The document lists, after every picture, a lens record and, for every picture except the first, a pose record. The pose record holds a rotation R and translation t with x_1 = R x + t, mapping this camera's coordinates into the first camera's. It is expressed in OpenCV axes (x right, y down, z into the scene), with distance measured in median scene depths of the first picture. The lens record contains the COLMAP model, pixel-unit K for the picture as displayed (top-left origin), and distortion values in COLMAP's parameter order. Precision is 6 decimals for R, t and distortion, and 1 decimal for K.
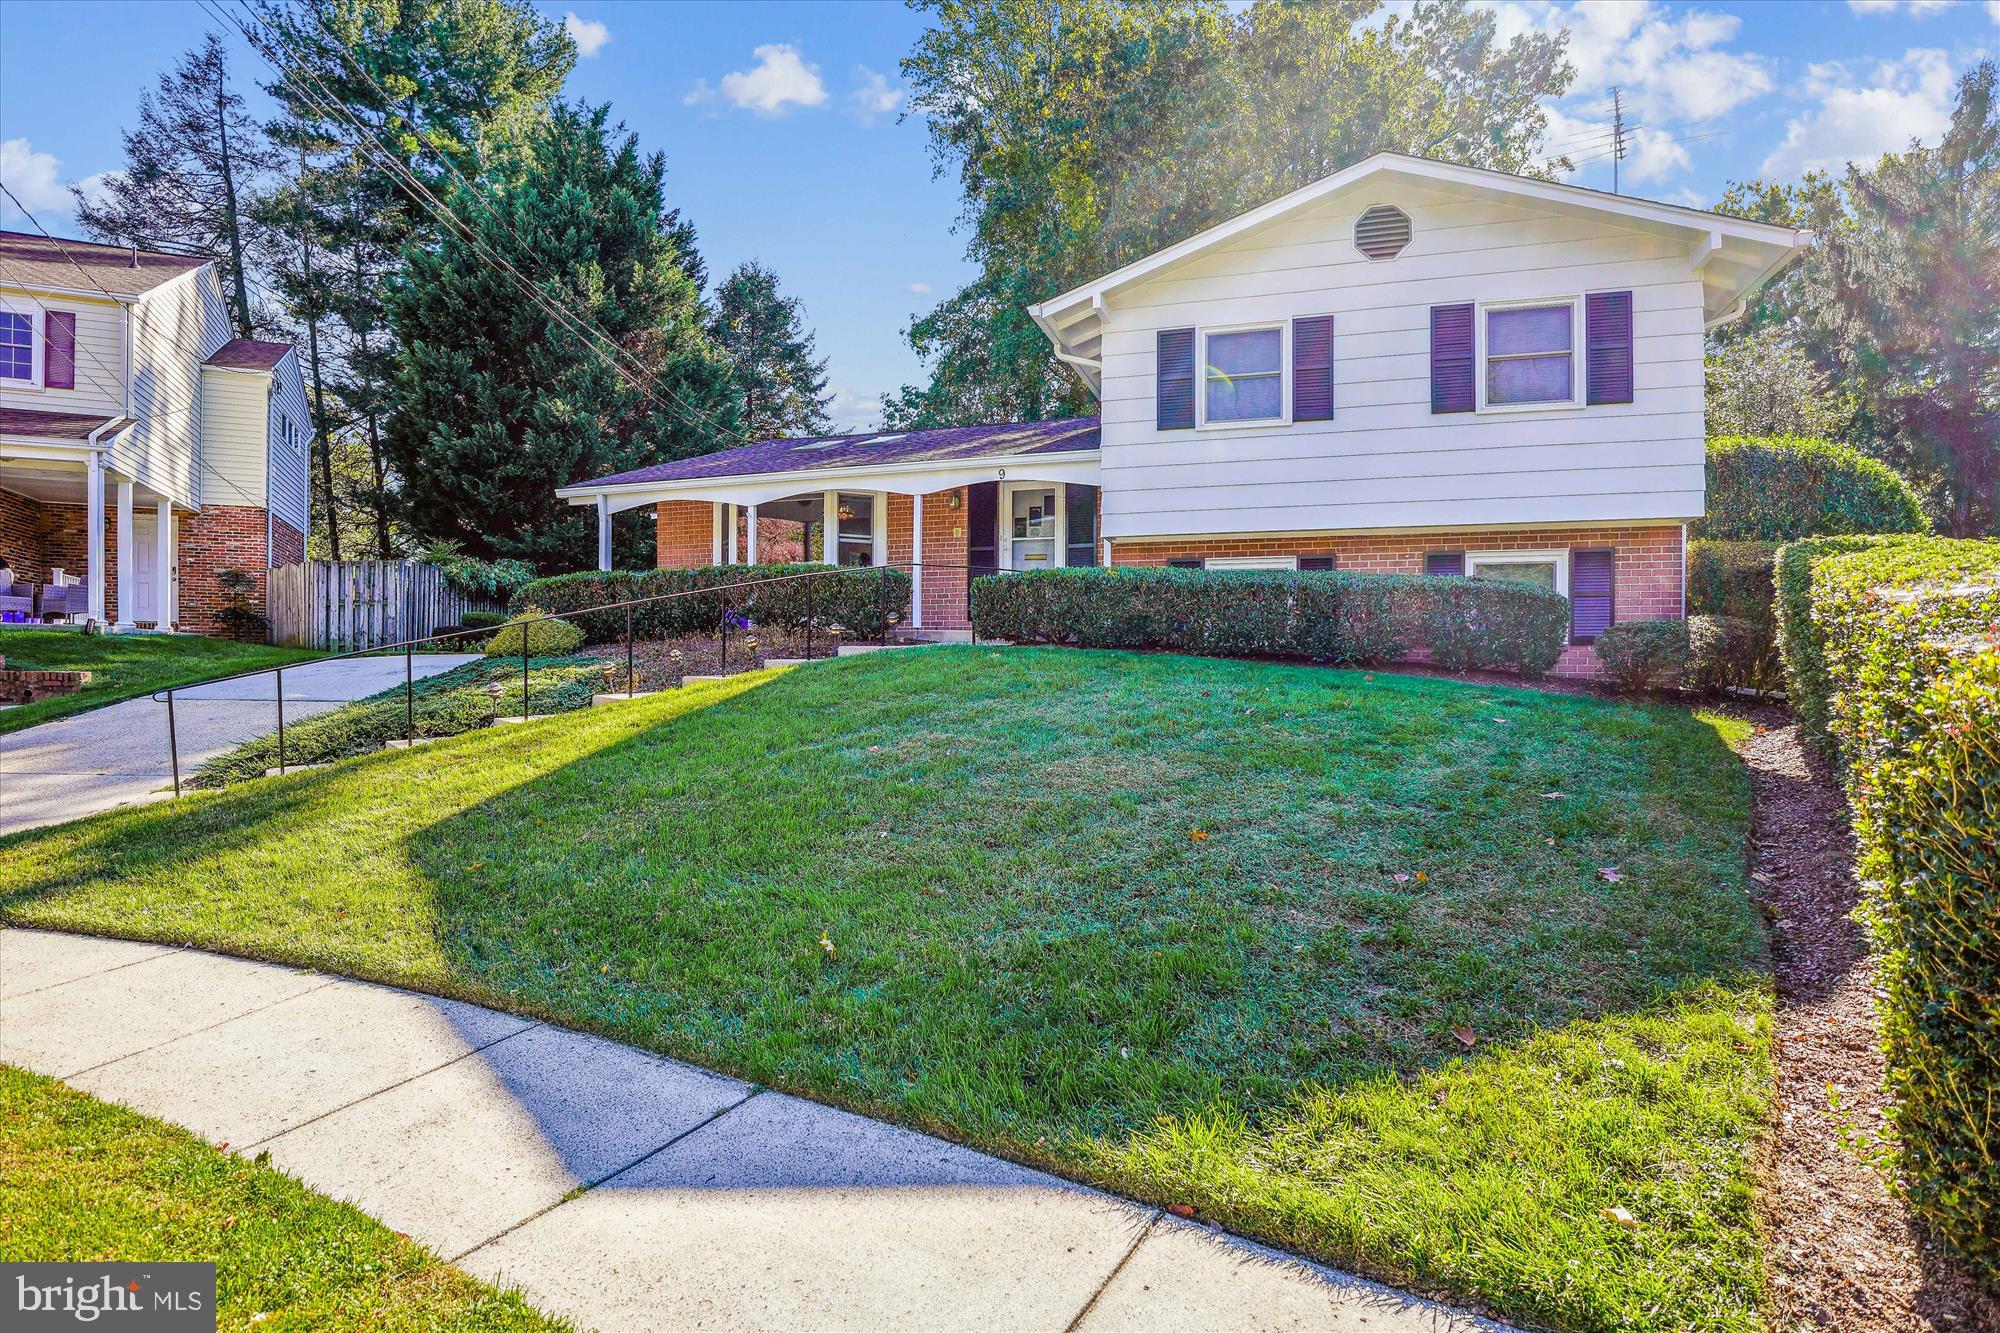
lens RADIAL K [[944.1, 0, 997.7], [0, 944.1, 663.3], [0, 0, 1]] dist [-0.020467, 0.003603]
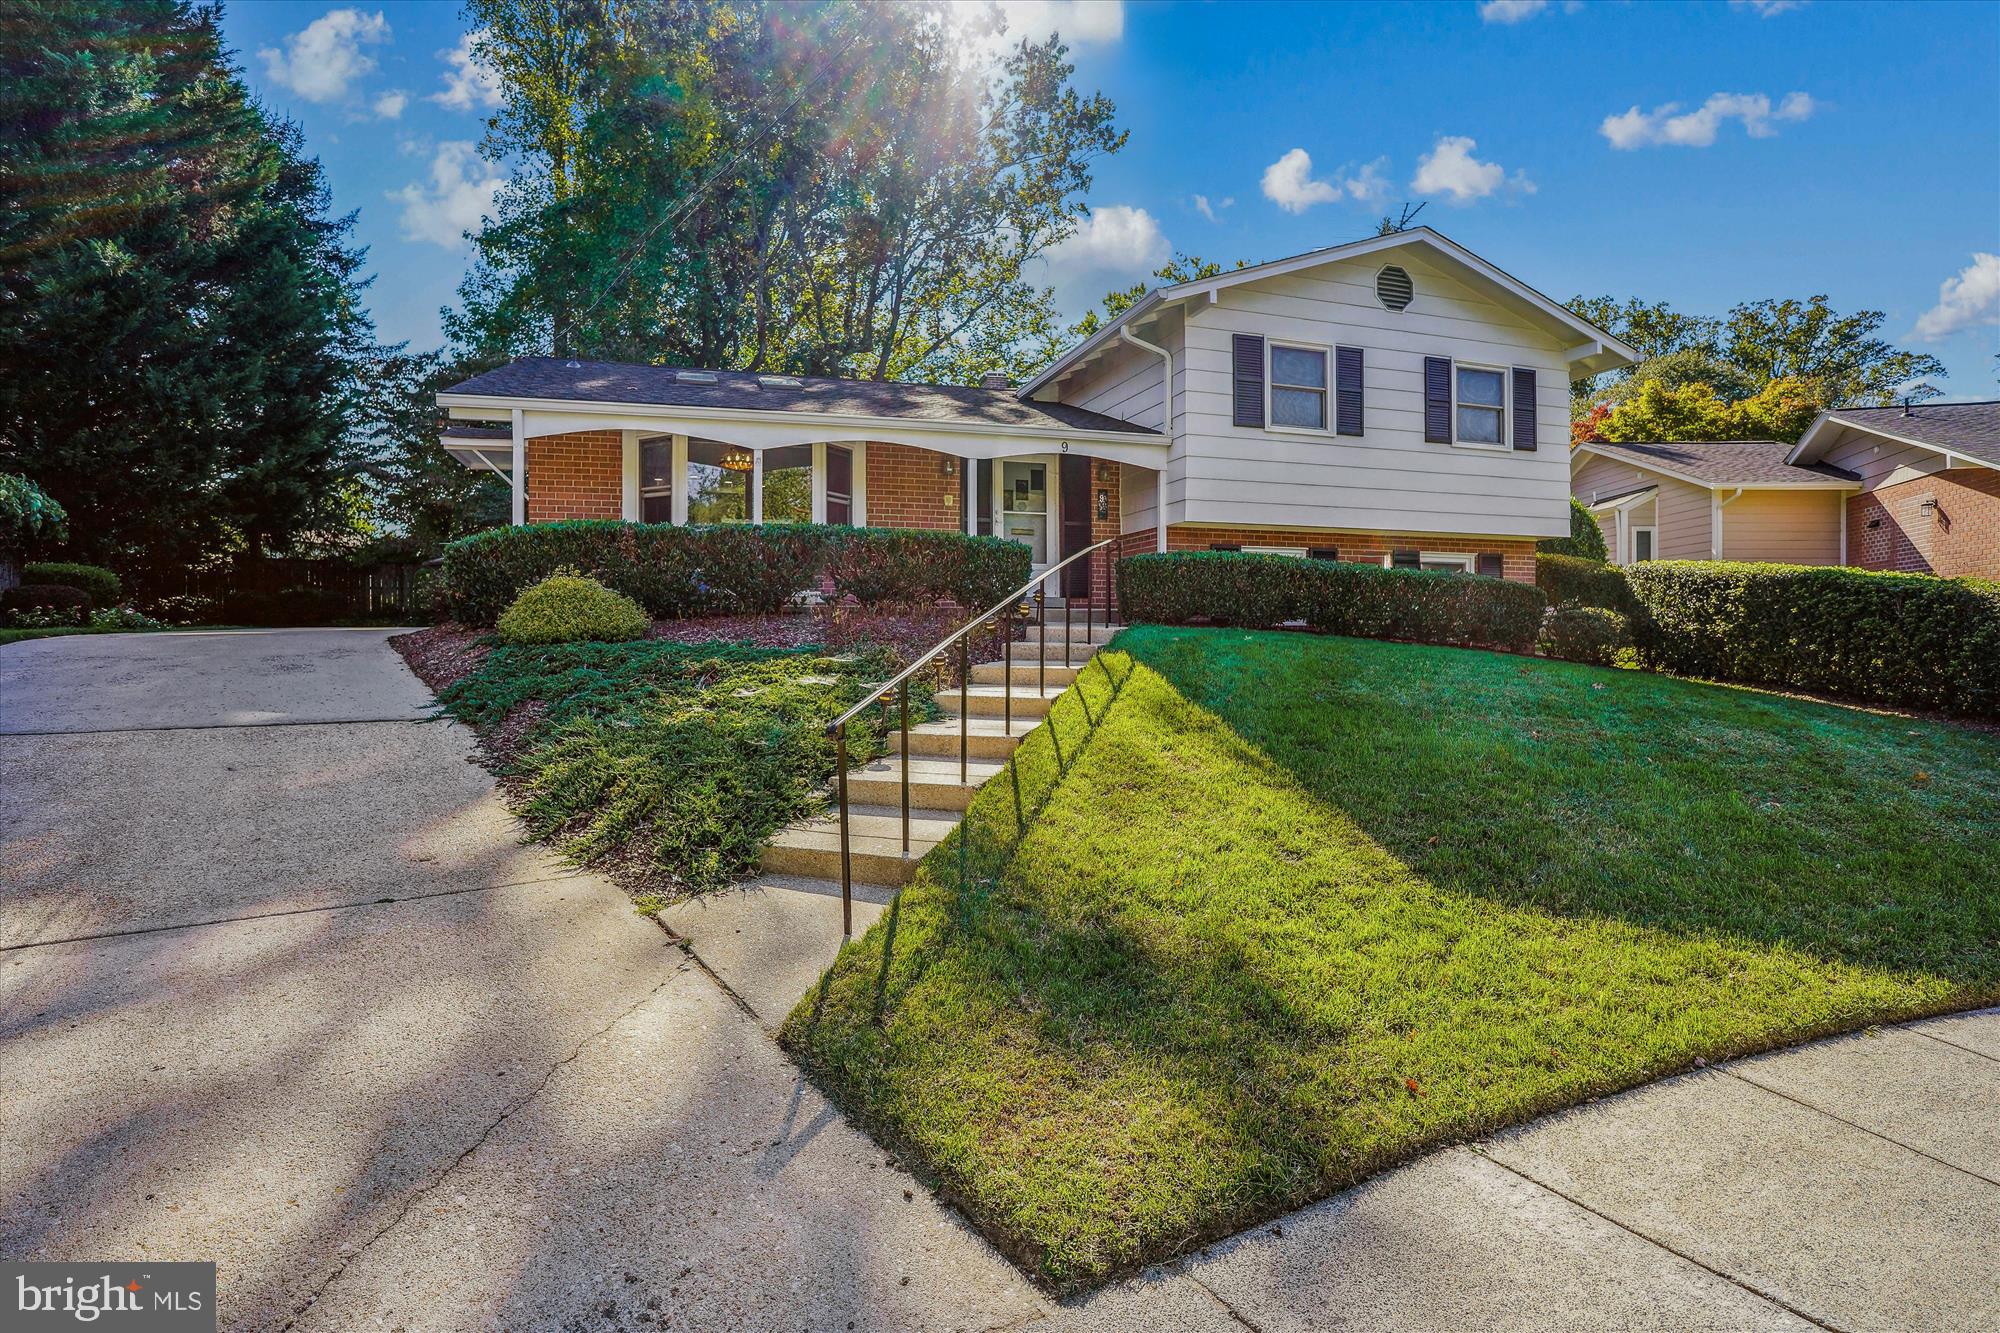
lens RADIAL K [[944.1, 0, 998.9], [0, 944.1, 660.9], [0, 0, 1]] dist [-0.020467, 0.003603]
pose [[0.848257, -0.013825, 0.529405, -0.642153], [-0.003992, 0.999464, 0.032497, -0.008243], [-0.529570, -0.029679, 0.847747, 0.203185]]
